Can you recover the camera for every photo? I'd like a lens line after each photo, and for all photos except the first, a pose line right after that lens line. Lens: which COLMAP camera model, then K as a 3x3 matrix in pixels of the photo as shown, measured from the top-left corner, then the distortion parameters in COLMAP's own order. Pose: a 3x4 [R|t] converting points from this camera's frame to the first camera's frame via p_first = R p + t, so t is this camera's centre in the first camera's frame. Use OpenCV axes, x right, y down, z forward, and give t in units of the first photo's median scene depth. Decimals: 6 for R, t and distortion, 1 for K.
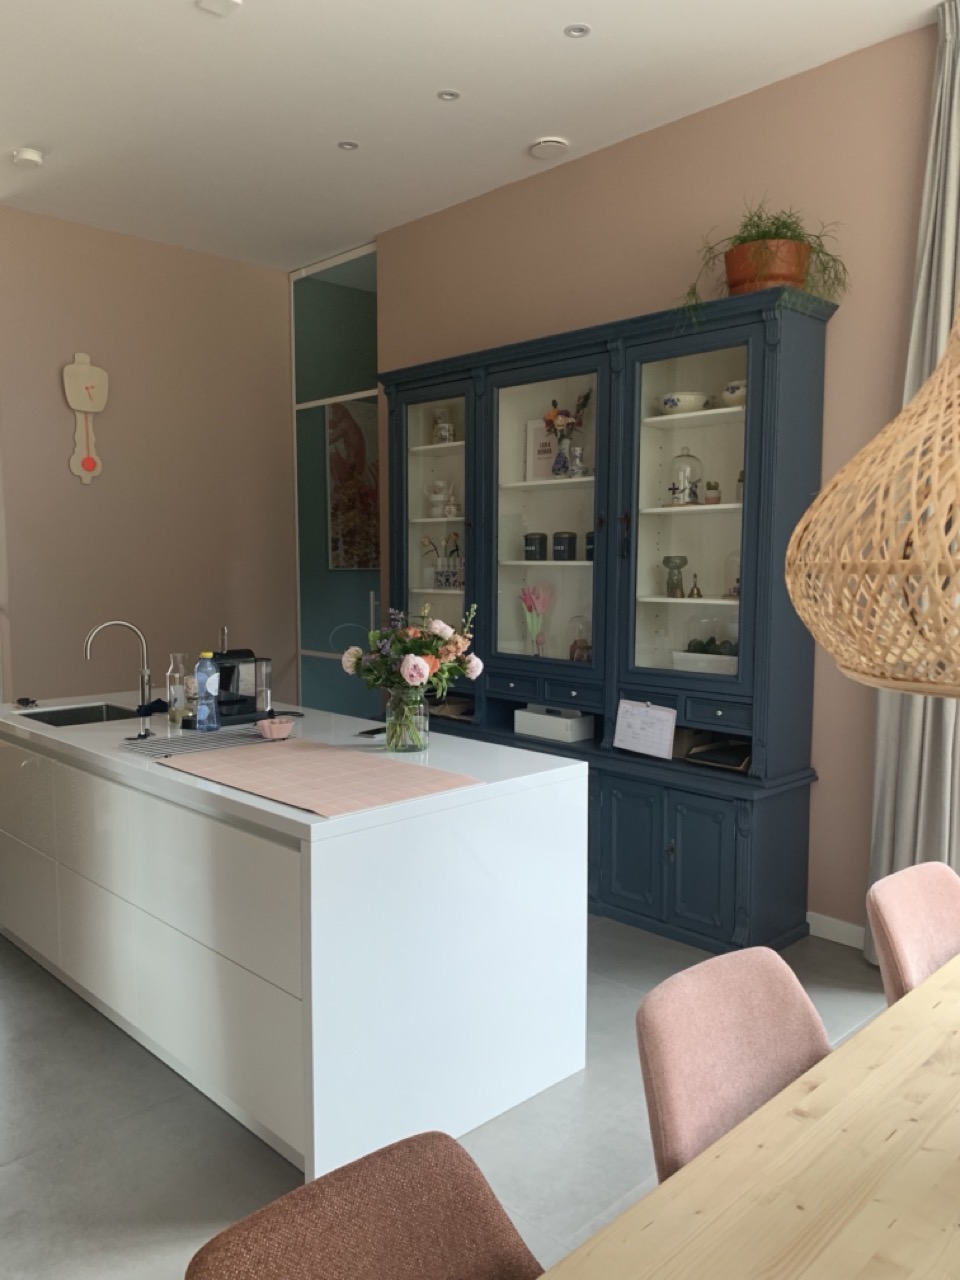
lens RADIAL K [[970.6, 0, 478.8], [0, 970.6, 665.1], [0, 0, 1]] dist [0.047764, -0.080036]
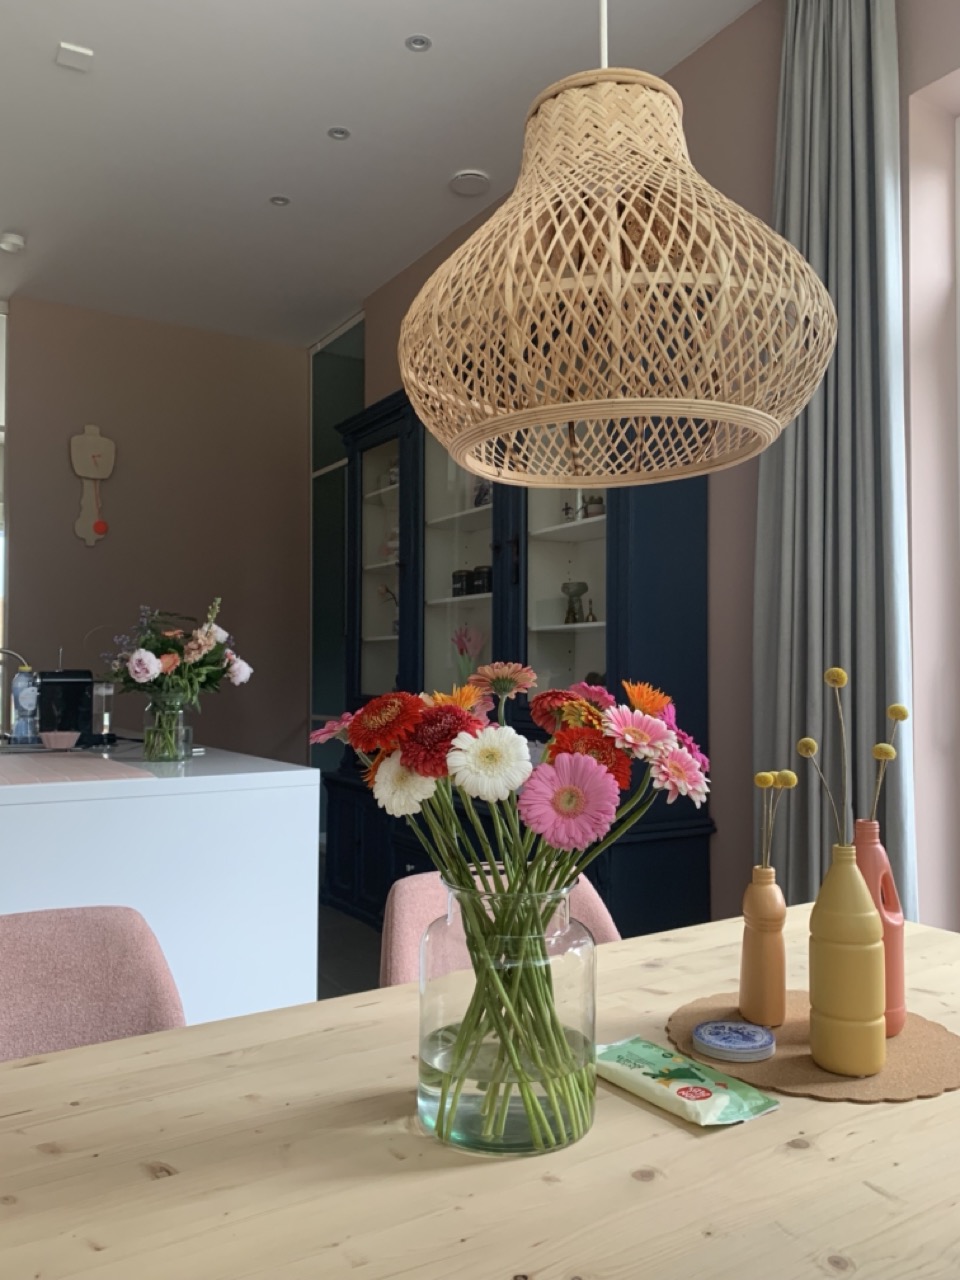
lens RADIAL K [[972.1, 0, 483.4], [0, 972.1, 667.1], [0, 0, 1]] dist [0.004121, -0.004547]
pose [[0.982080, -0.000789, -0.188462, 0.312503], [-0.020278, 0.993744, -0.109830, 0.074335], [0.187369, 0.111683, 0.975920, 0.110541]]
